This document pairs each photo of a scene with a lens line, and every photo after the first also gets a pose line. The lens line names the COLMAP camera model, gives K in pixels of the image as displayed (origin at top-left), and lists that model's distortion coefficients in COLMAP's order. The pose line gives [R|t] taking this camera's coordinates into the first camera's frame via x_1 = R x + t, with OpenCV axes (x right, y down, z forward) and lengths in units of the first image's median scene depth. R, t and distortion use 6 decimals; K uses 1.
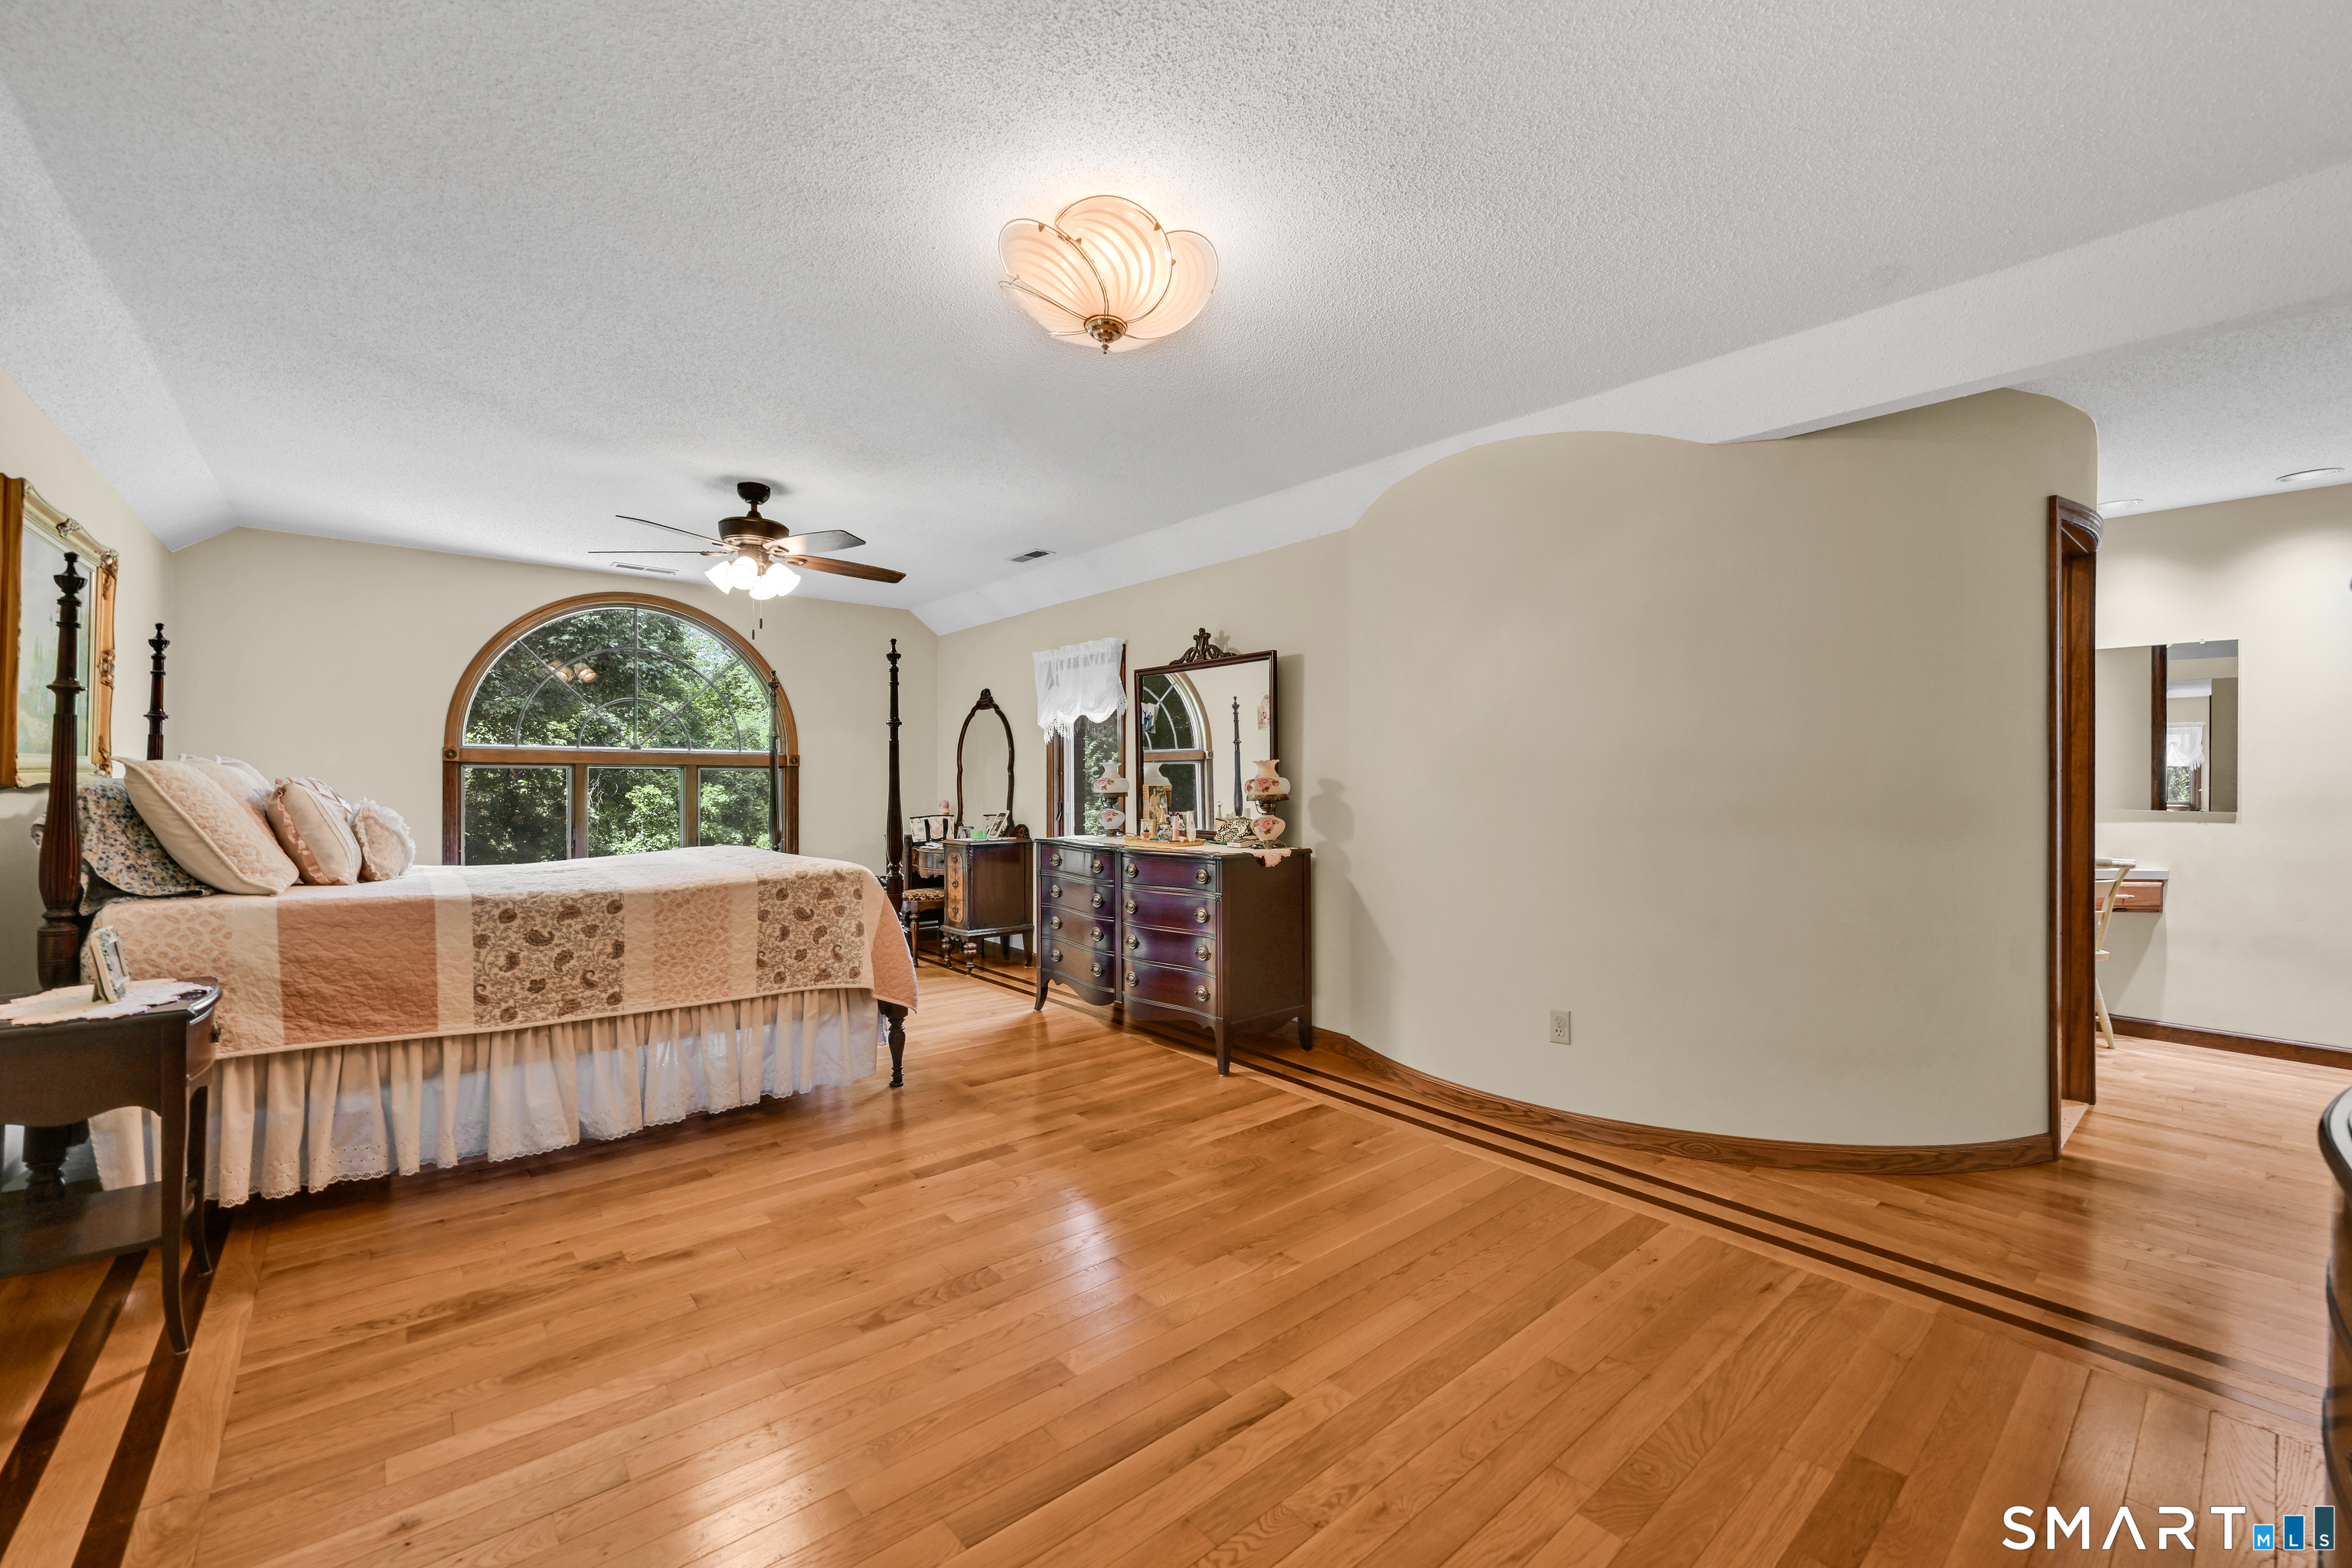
lens RADIAL K [[930.1, 0, 1178.8], [0, 930.1, 786.9], [0, 0, 1]] dist [-0.001851, -0.000187]
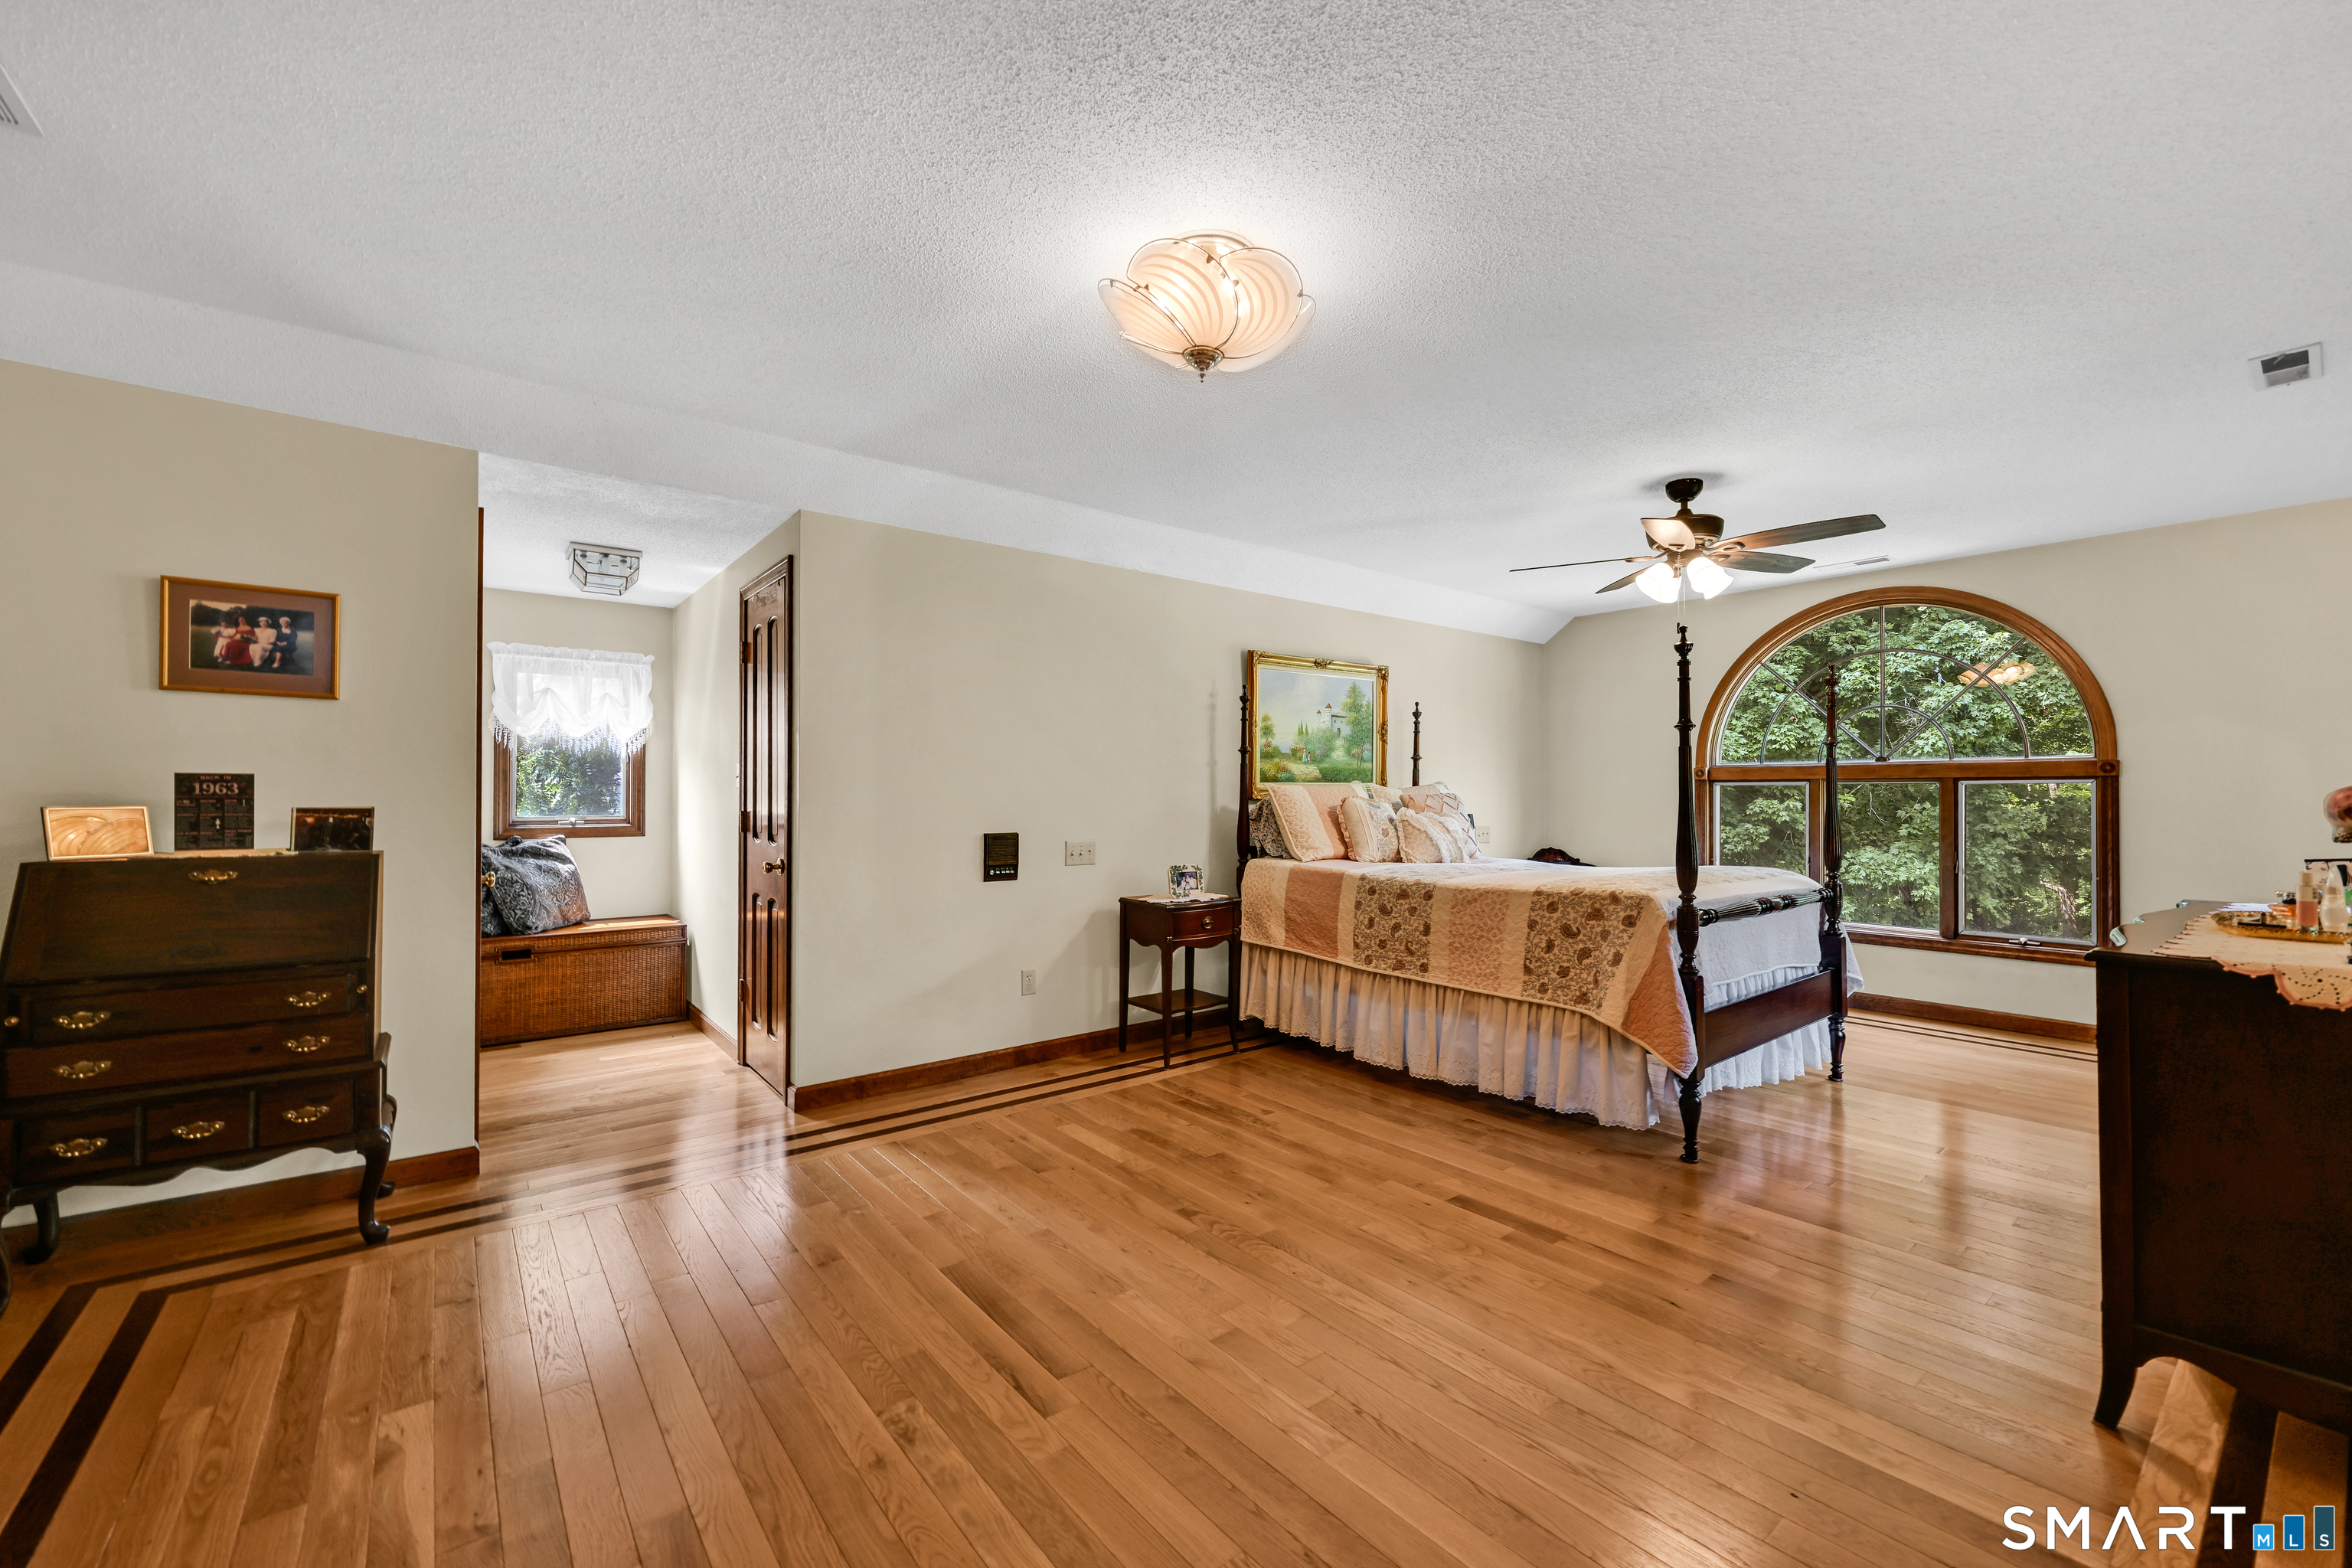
lens RADIAL K [[930.1, 0, 1178.8], [0, 930.1, 786.9], [0, 0, 1]] dist [-0.001851, -0.000187]
pose [[-0.016705, -0.012972, -0.999776, 0.668689], [-0.006973, 0.999893, -0.012857, 0.000460], [0.999836, 0.006757, -0.016794, 0.690886]]
